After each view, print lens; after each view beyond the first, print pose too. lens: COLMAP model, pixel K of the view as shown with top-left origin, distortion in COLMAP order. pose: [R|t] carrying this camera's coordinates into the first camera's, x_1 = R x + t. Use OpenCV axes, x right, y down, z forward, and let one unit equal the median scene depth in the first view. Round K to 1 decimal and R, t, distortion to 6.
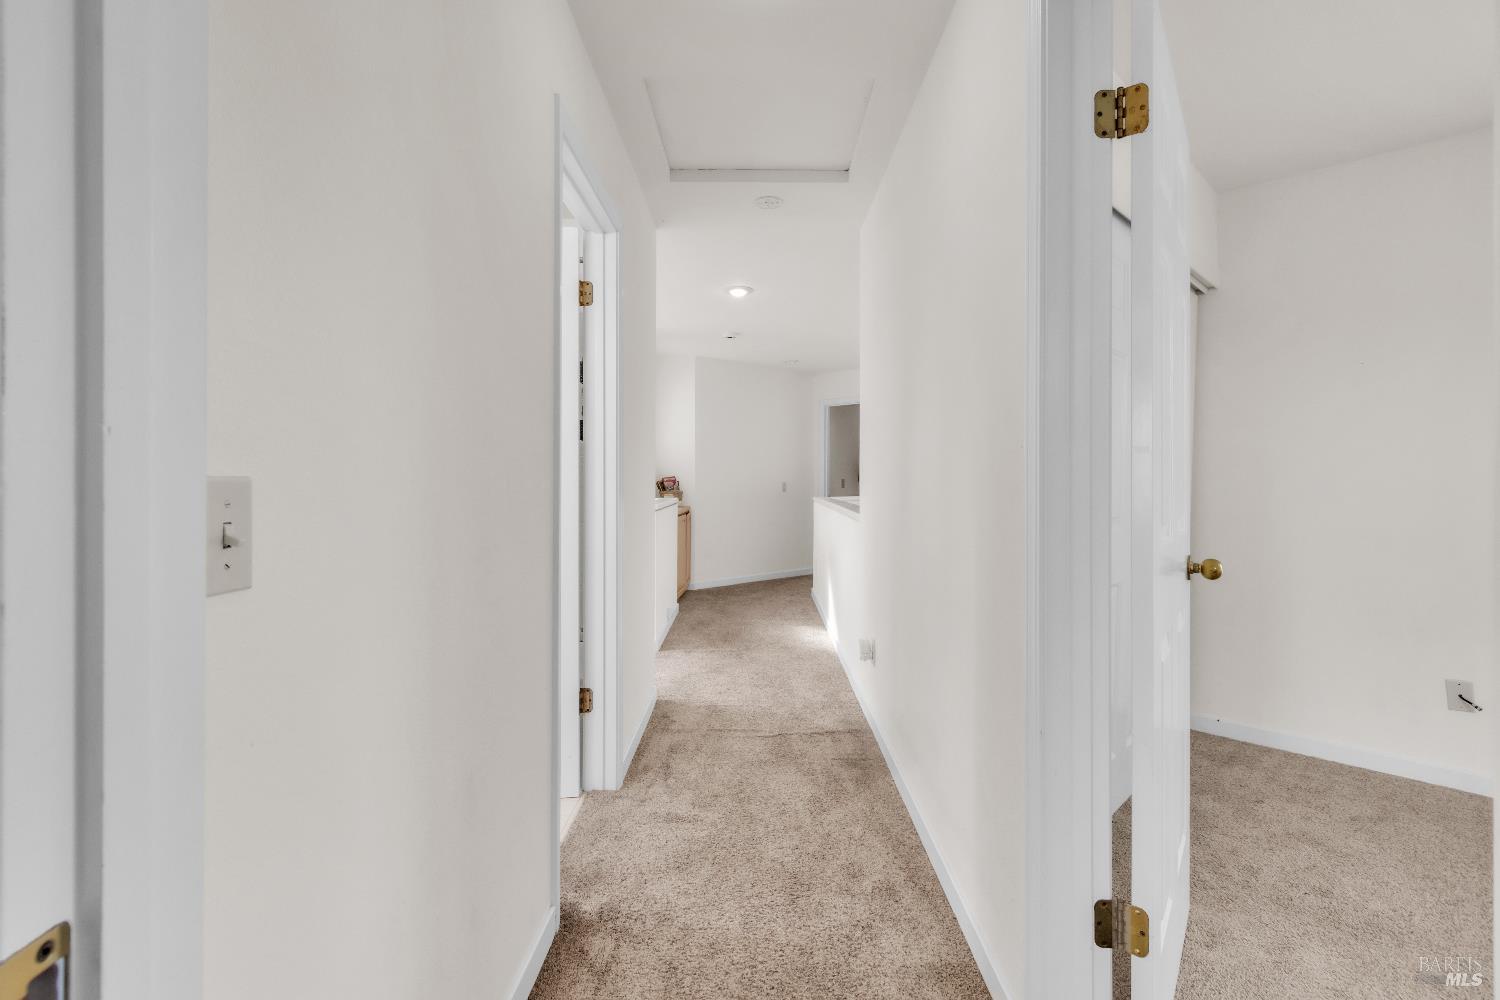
lens RADIAL K [[705.7, 0, 753.6], [0, 705.7, 474.4], [0, 0, 1]] dist [0.004033, 0.000685]
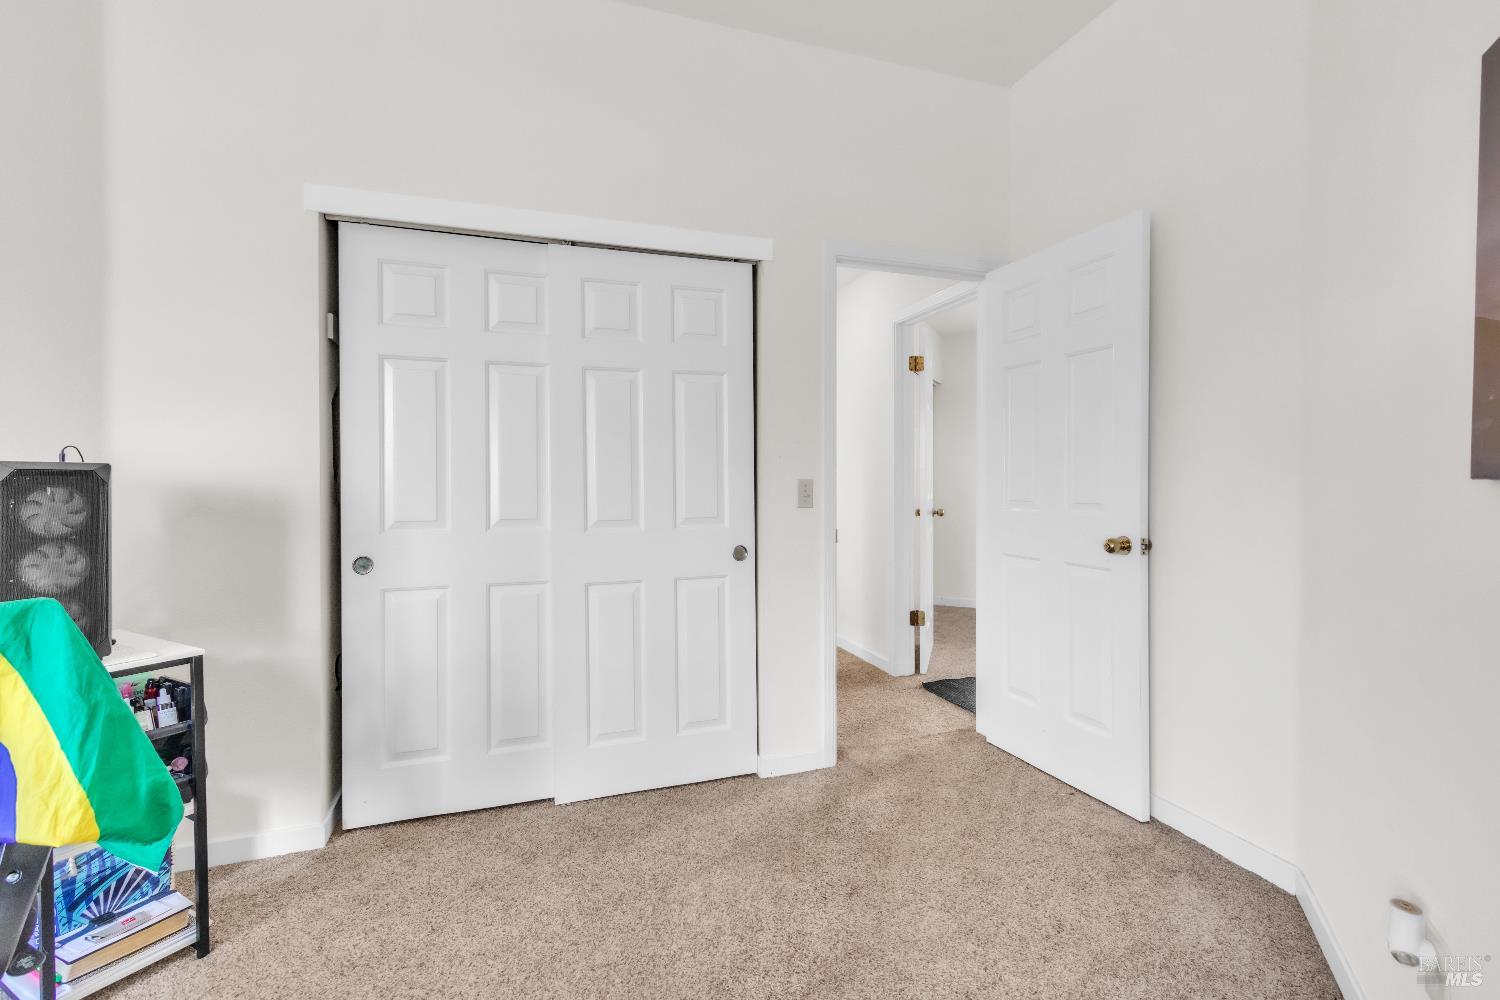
lens RADIAL K [[705.7, 0, 753.6], [0, 705.7, 474.4], [0, 0, 1]] dist [0.004033, 0.000685]
pose [[0.948053, -0.003604, 0.318093, -1.183626], [0.003761, 0.999993, 0.000120, -0.015423], [-0.318091, 0.001083, 0.948060, -1.773851]]
